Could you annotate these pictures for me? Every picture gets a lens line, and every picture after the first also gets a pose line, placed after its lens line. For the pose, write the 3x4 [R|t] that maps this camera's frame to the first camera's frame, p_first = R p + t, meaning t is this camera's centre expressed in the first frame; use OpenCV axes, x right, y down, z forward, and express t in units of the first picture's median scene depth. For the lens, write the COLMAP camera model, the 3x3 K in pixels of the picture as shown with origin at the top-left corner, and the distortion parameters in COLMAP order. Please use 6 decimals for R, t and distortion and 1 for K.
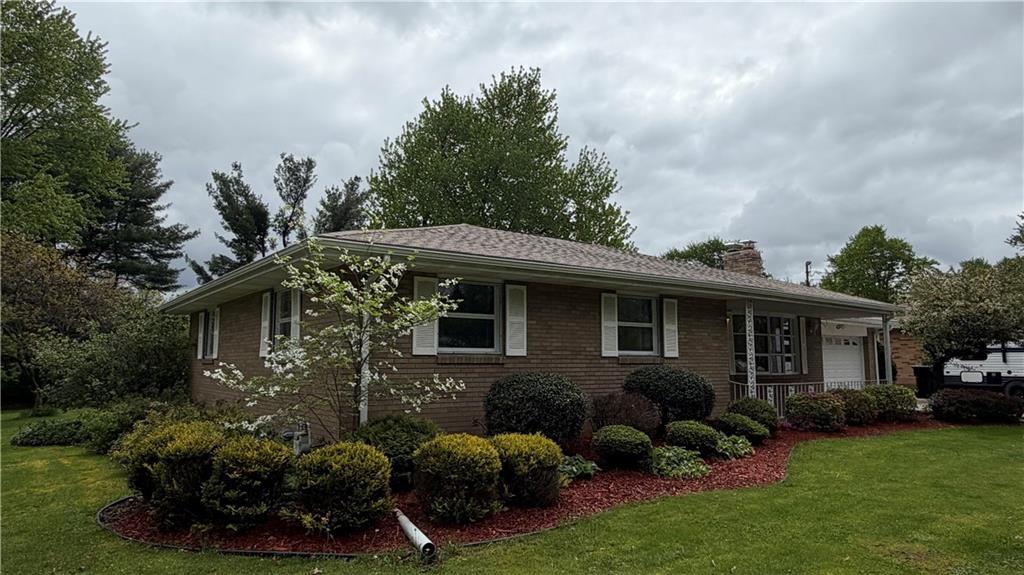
lens RADIAL K [[642.4, 0, 512.0], [0, 642.4, 289.9], [0, 0, 1]] dist [-0.007459, 0.005410]
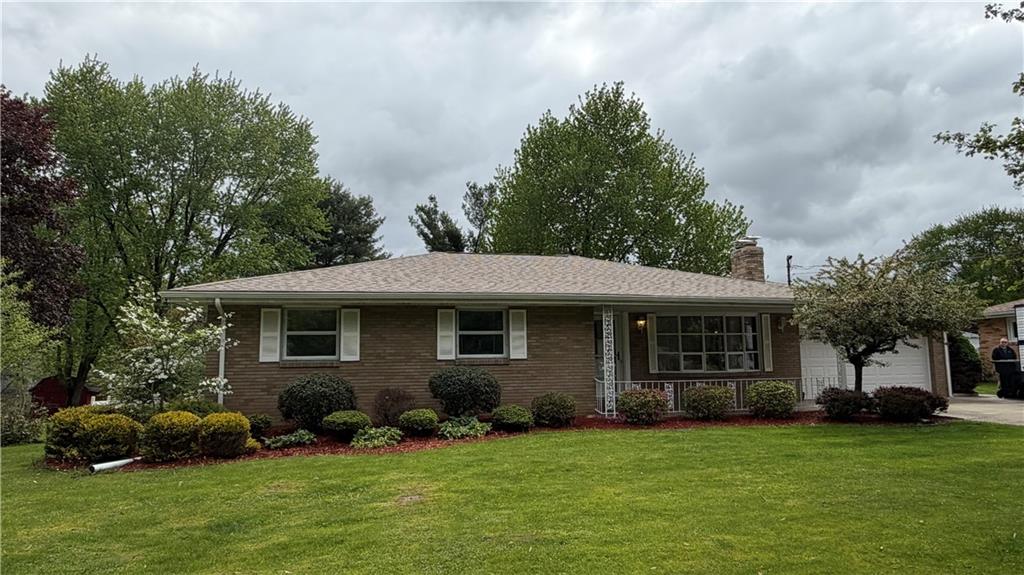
lens RADIAL K [[642.4, 0, 510.8], [0, 642.4, 289.4], [0, 0, 1]] dist [-0.007459, 0.005410]
pose [[0.916196, -0.060681, -0.396110, 0.272549], [0.059881, 0.998102, -0.014399, -0.002644], [0.396232, -0.010527, 0.918090, -0.035562]]
